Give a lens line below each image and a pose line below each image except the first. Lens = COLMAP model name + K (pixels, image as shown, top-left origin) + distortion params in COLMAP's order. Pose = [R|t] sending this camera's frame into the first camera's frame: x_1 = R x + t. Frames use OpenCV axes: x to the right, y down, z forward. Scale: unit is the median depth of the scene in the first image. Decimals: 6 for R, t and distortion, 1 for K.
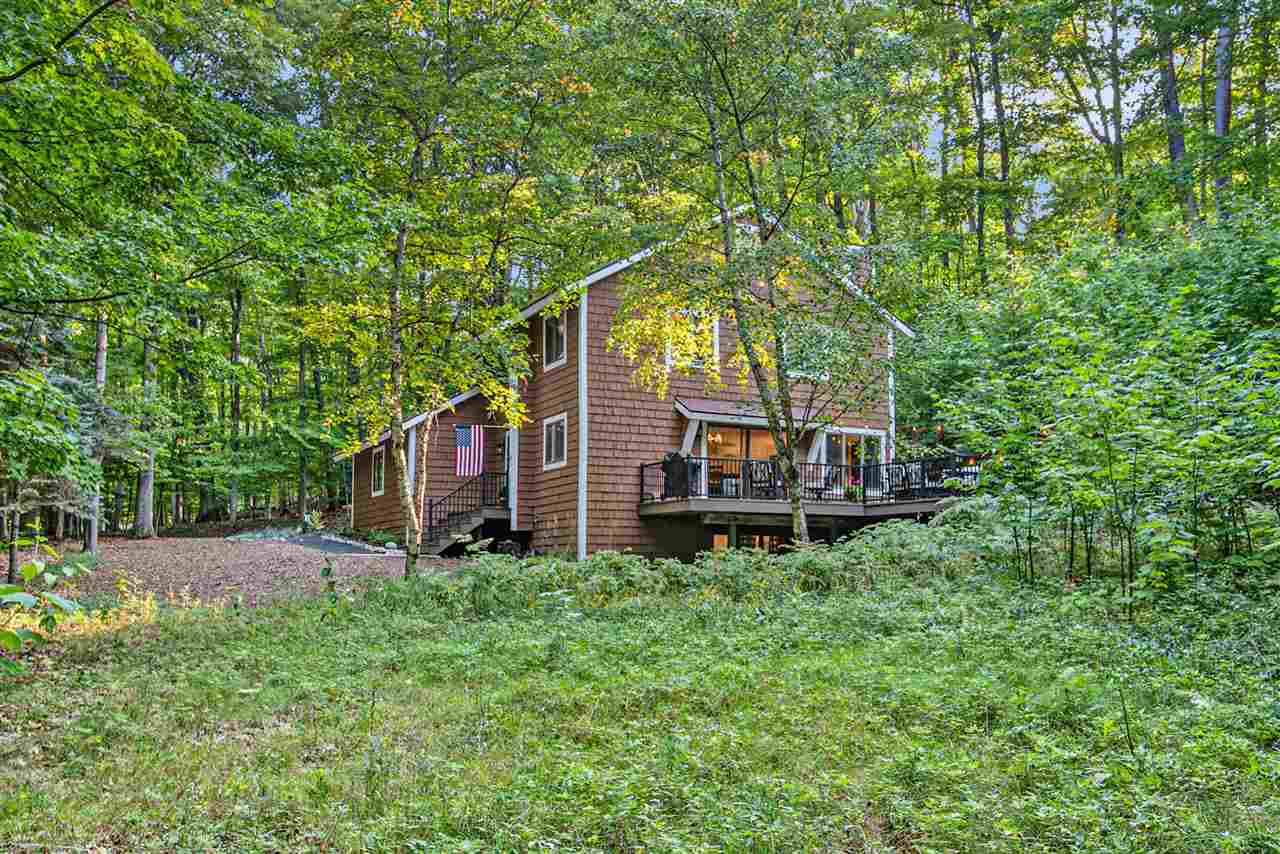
lens RADIAL K [[1127.4, 0, 641.4], [0, 1127.4, 426.7], [0, 0, 1]] dist [0.011730, -0.000244]
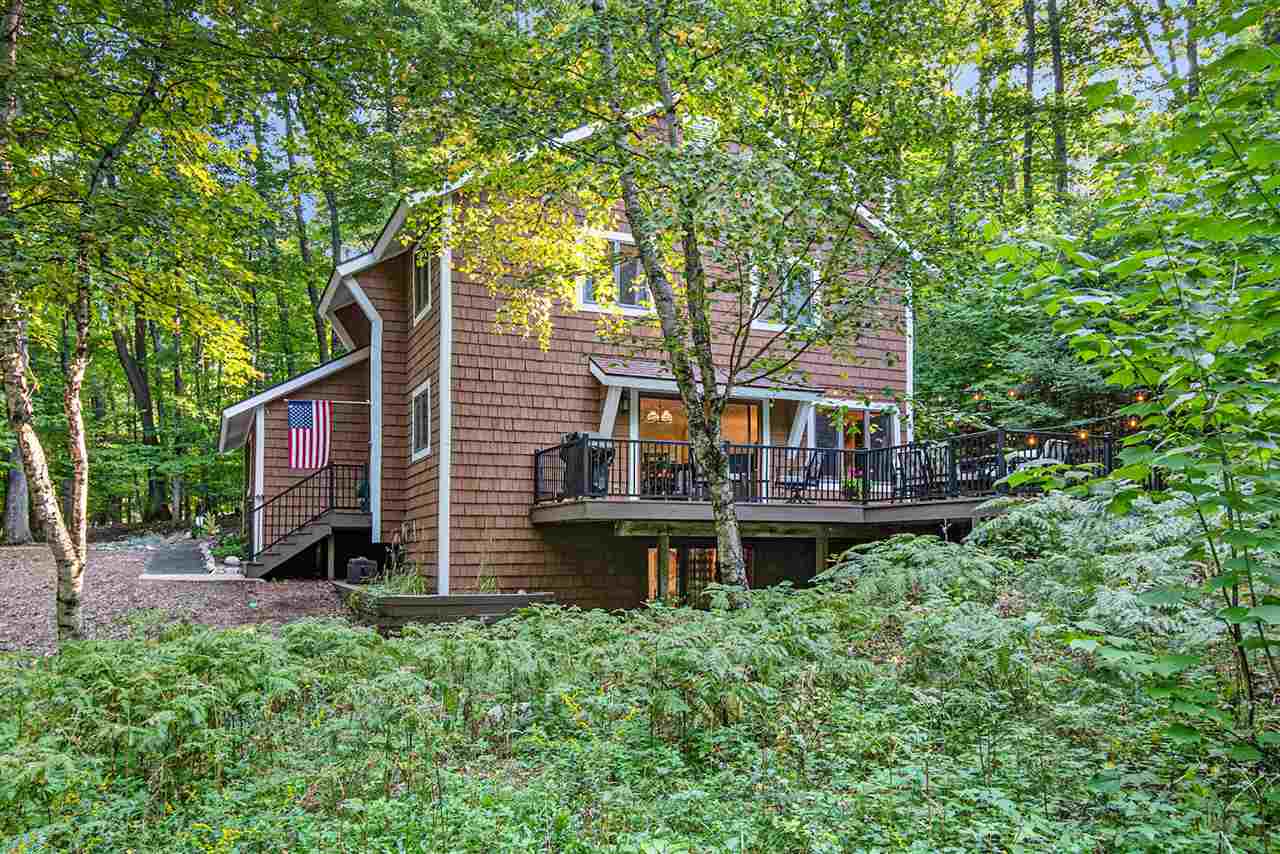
lens RADIAL K [[883.0, 0, 612.0], [0, 883.0, 468.4], [0, 0, 1]] dist [0.000587, 0.001900]
pose [[0.991567, -0.008663, -0.129304, 0.115540], [0.013911, 0.999113, 0.039739, 0.022634], [0.128845, -0.041203, 0.990808, 0.451125]]
